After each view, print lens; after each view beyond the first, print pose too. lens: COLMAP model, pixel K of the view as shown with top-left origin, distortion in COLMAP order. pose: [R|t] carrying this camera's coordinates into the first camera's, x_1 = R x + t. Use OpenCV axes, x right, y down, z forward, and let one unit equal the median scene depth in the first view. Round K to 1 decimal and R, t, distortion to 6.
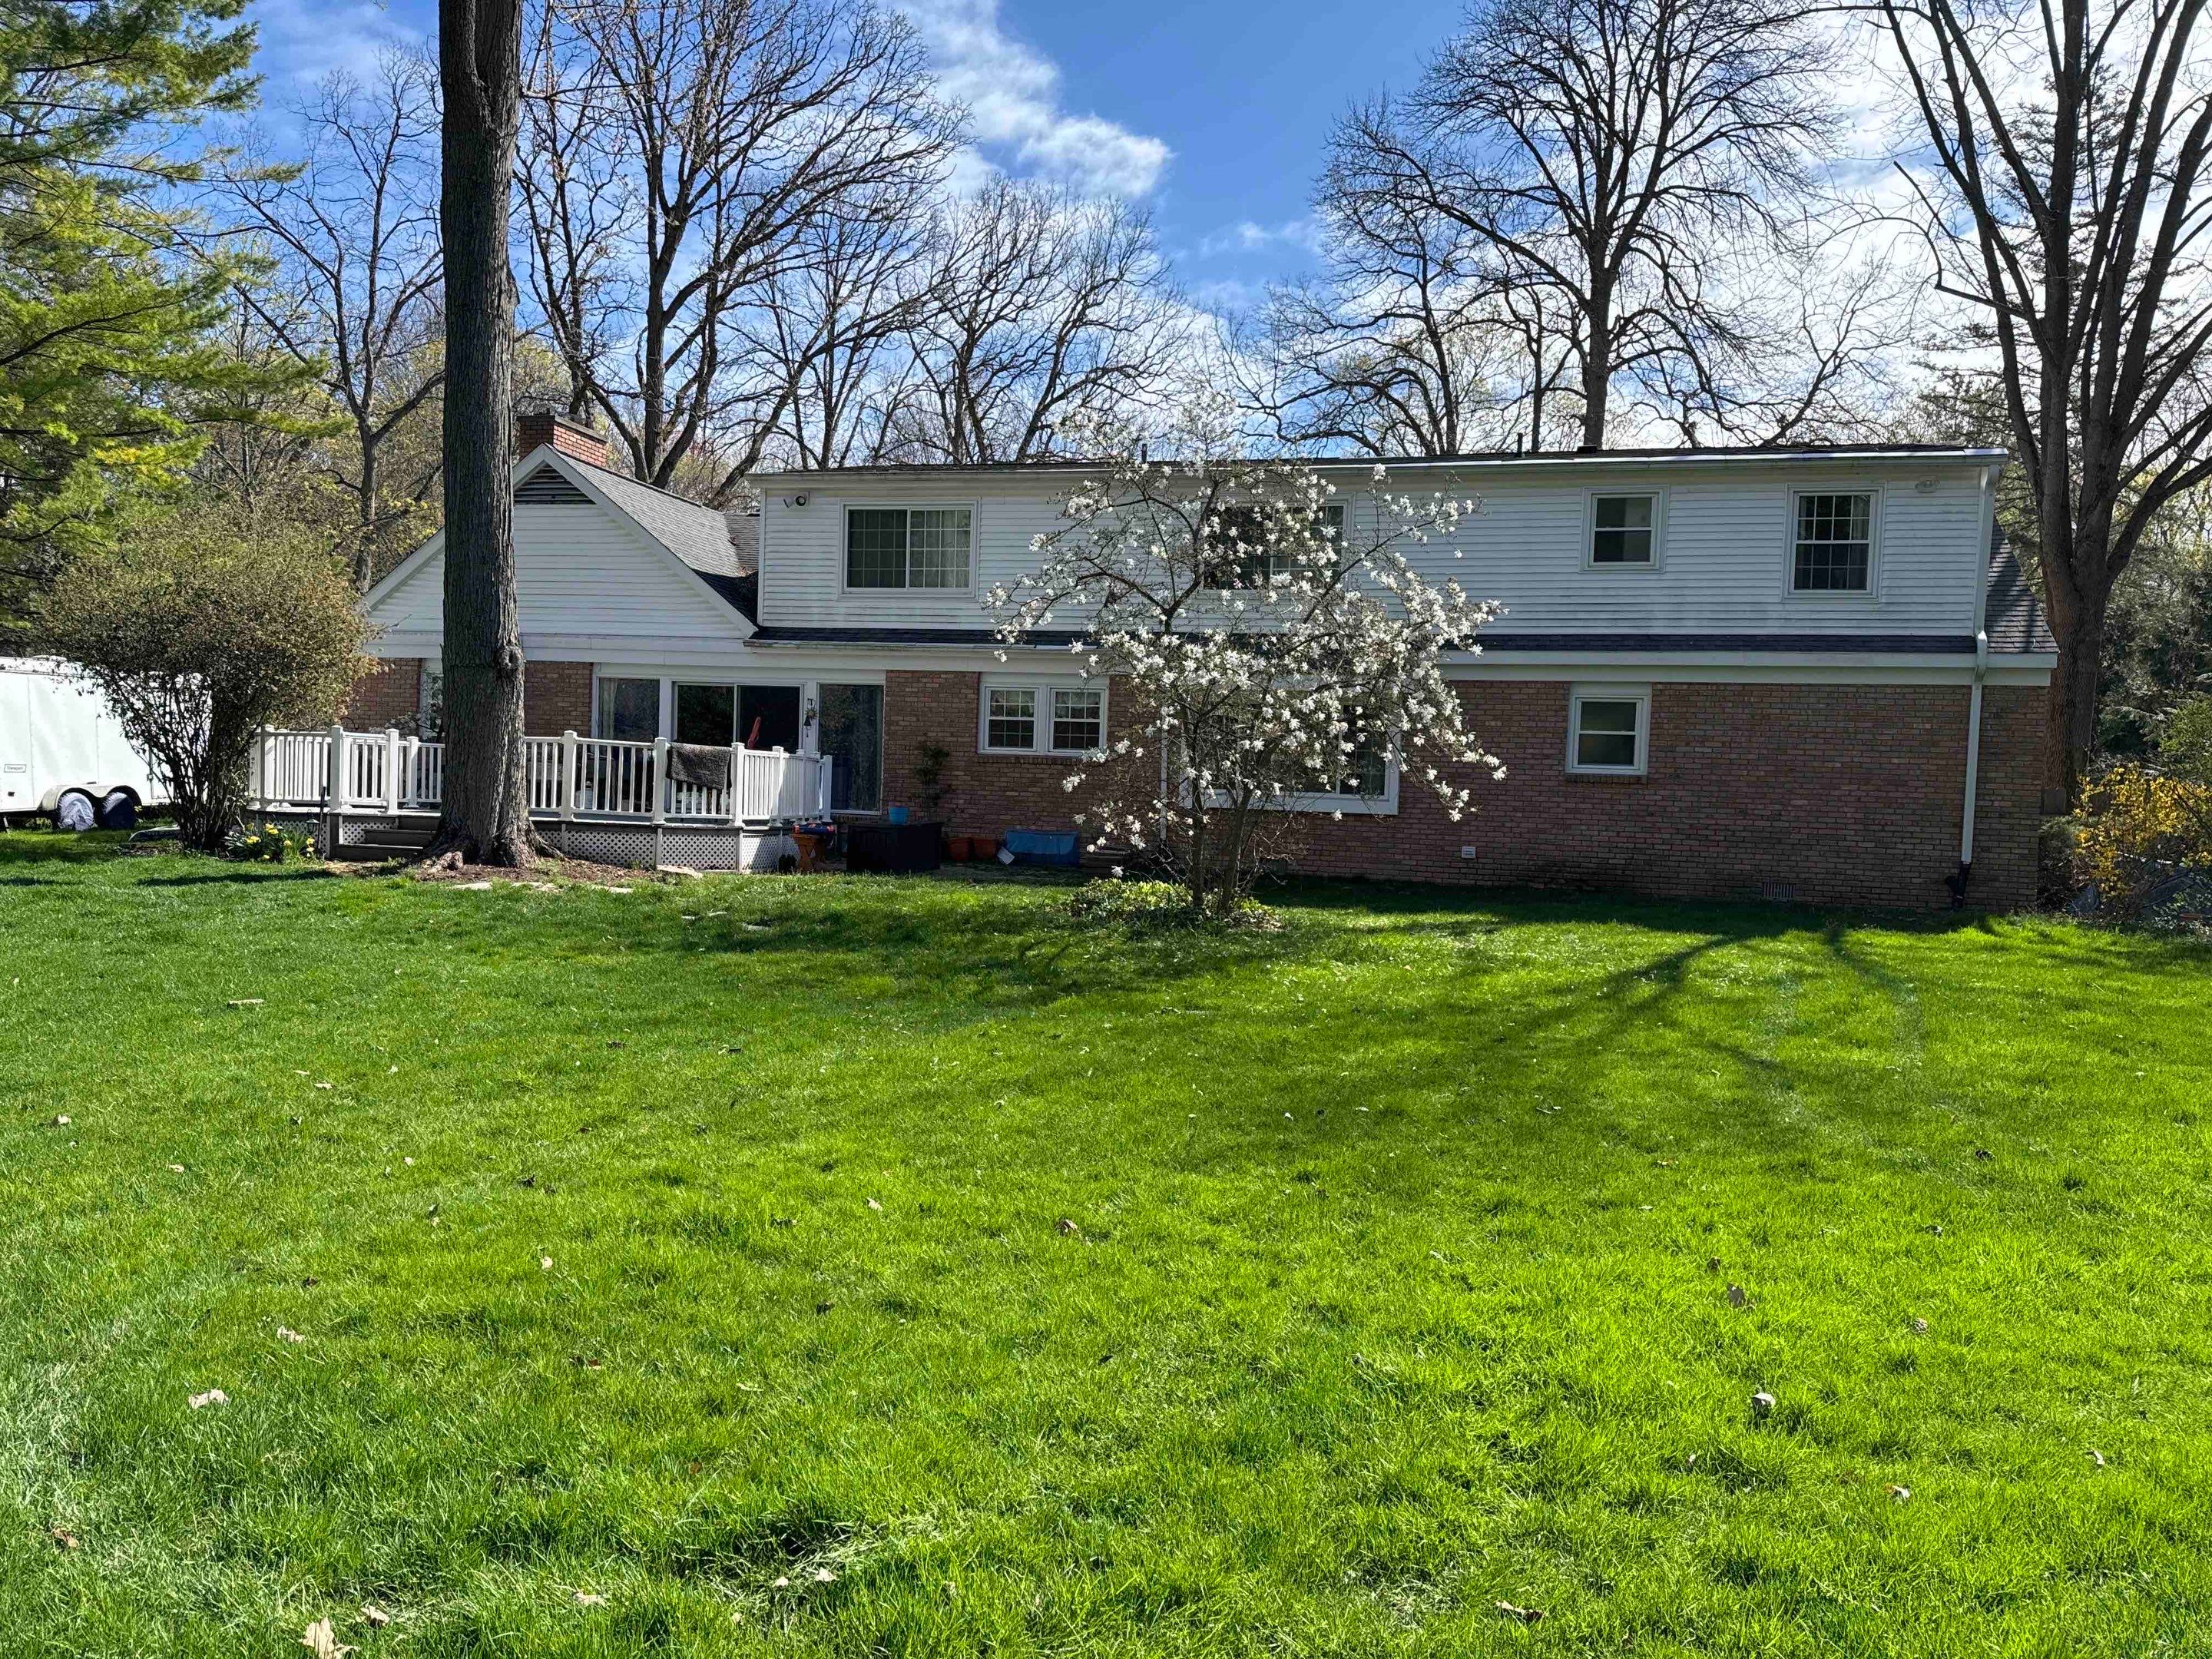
lens RADIAL K [[1538.6, 0, 1139.9], [0, 1538.6, 823.0], [0, 0, 1]] dist [0.114456, -0.173085]
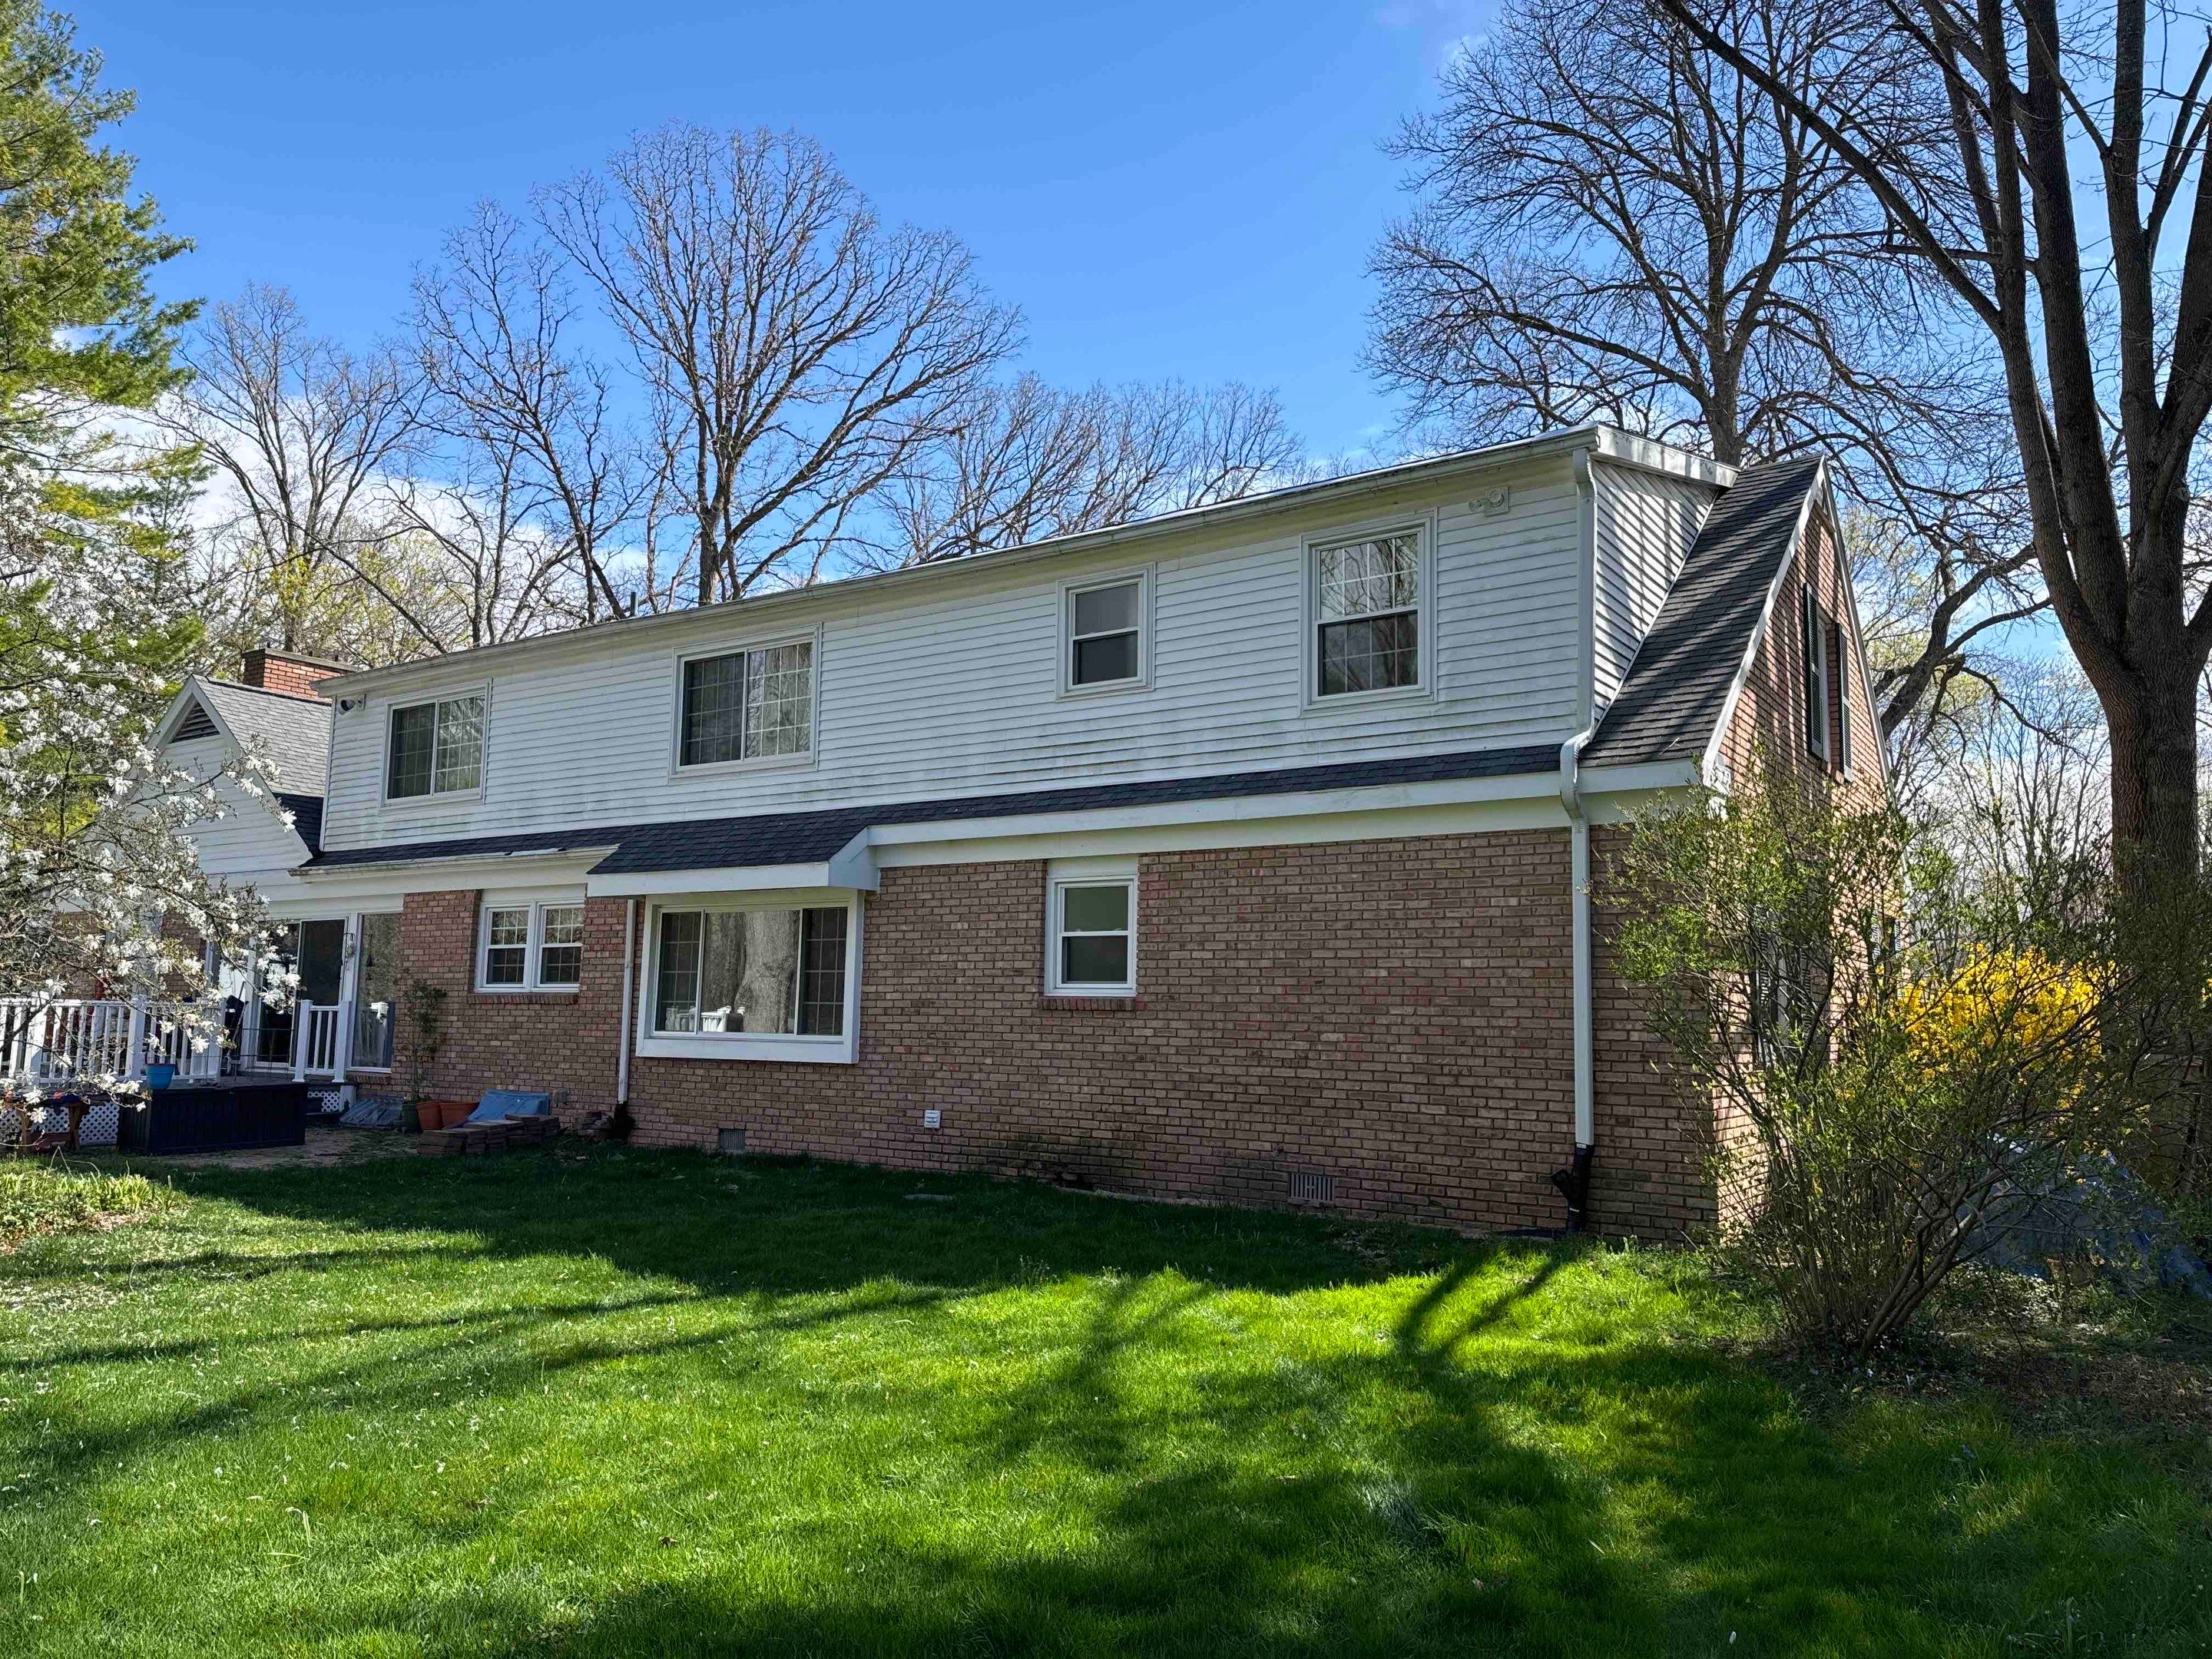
lens RADIAL K [[1538.6, 0, 1139.9], [0, 1538.6, 823.0], [0, 0, 1]] dist [0.114456, -0.173085]
pose [[0.935576, -0.063759, -0.347322, 0.506318], [0.009033, 0.987564, -0.156960, -0.001673], [0.353011, 0.143711, 0.924516, 0.366075]]
